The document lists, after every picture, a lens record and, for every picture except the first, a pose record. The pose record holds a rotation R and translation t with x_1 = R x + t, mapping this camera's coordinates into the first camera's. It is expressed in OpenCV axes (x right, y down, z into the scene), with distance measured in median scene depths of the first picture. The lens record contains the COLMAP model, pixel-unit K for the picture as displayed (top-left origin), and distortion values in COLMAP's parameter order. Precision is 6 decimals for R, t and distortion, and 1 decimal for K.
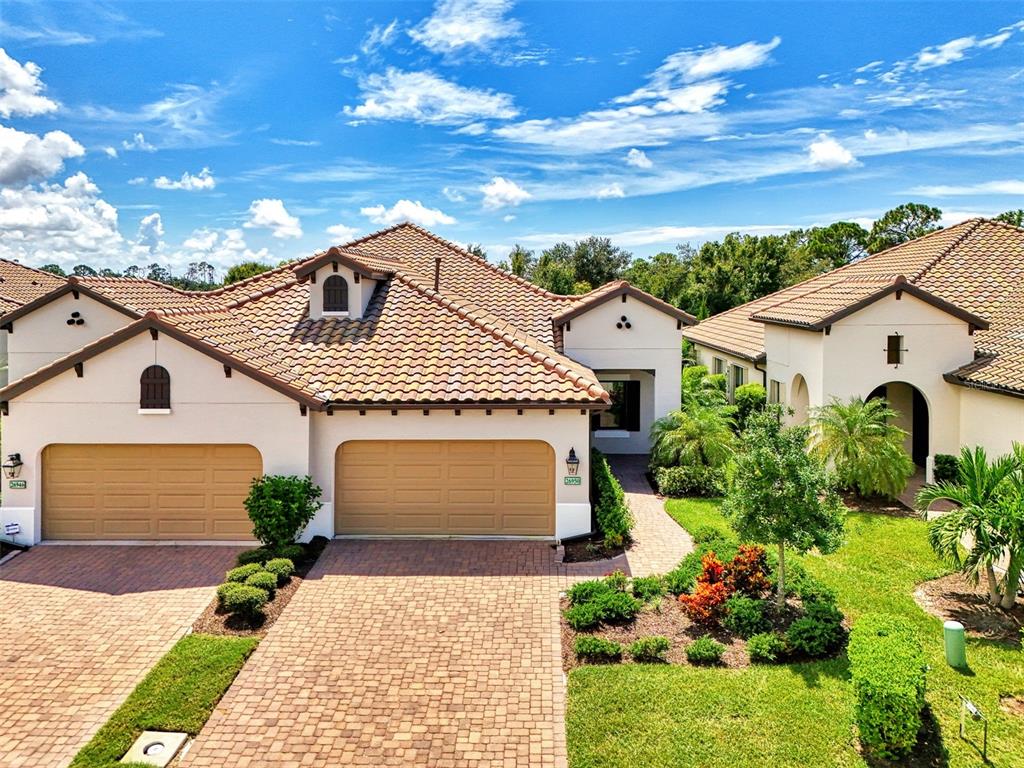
lens RADIAL K [[795.7, 0, 542.0], [0, 795.7, 283.0], [0, 0, 1]] dist [0.061849, -0.050402]
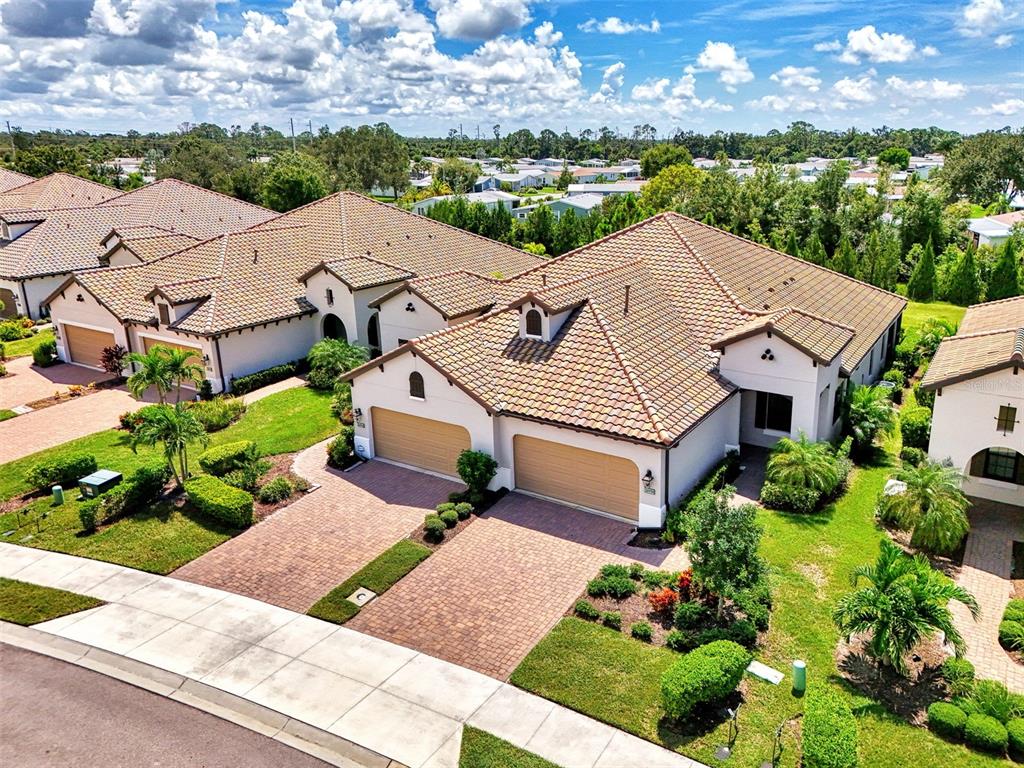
lens RADIAL K [[822.5, 0, 545.5], [0, 822.5, 354.3], [0, 0, 1]] dist [0.066294, -0.086367]
pose [[0.860048, 0.130425, -0.493261, 0.561174], [0.008362, 0.963042, 0.269221, -0.375202], [0.510144, -0.235668, 0.827172, -0.243352]]
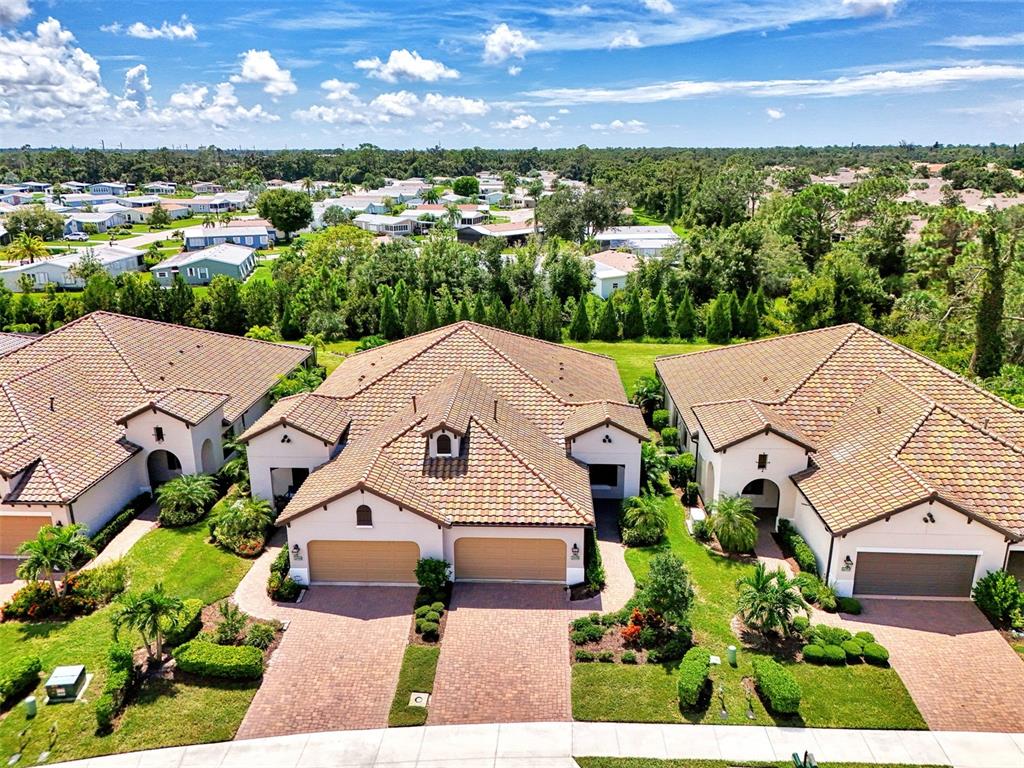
lens RADIAL K [[822.5, 0, 545.5], [0, 822.5, 354.3], [0, 0, 1]] dist [0.066294, -0.086367]
pose [[0.999991, 0.003305, -0.002607, -0.031114], [-0.002480, 0.962947, 0.269680, -0.779474], [0.003402, -0.269671, 0.962946, -0.823251]]
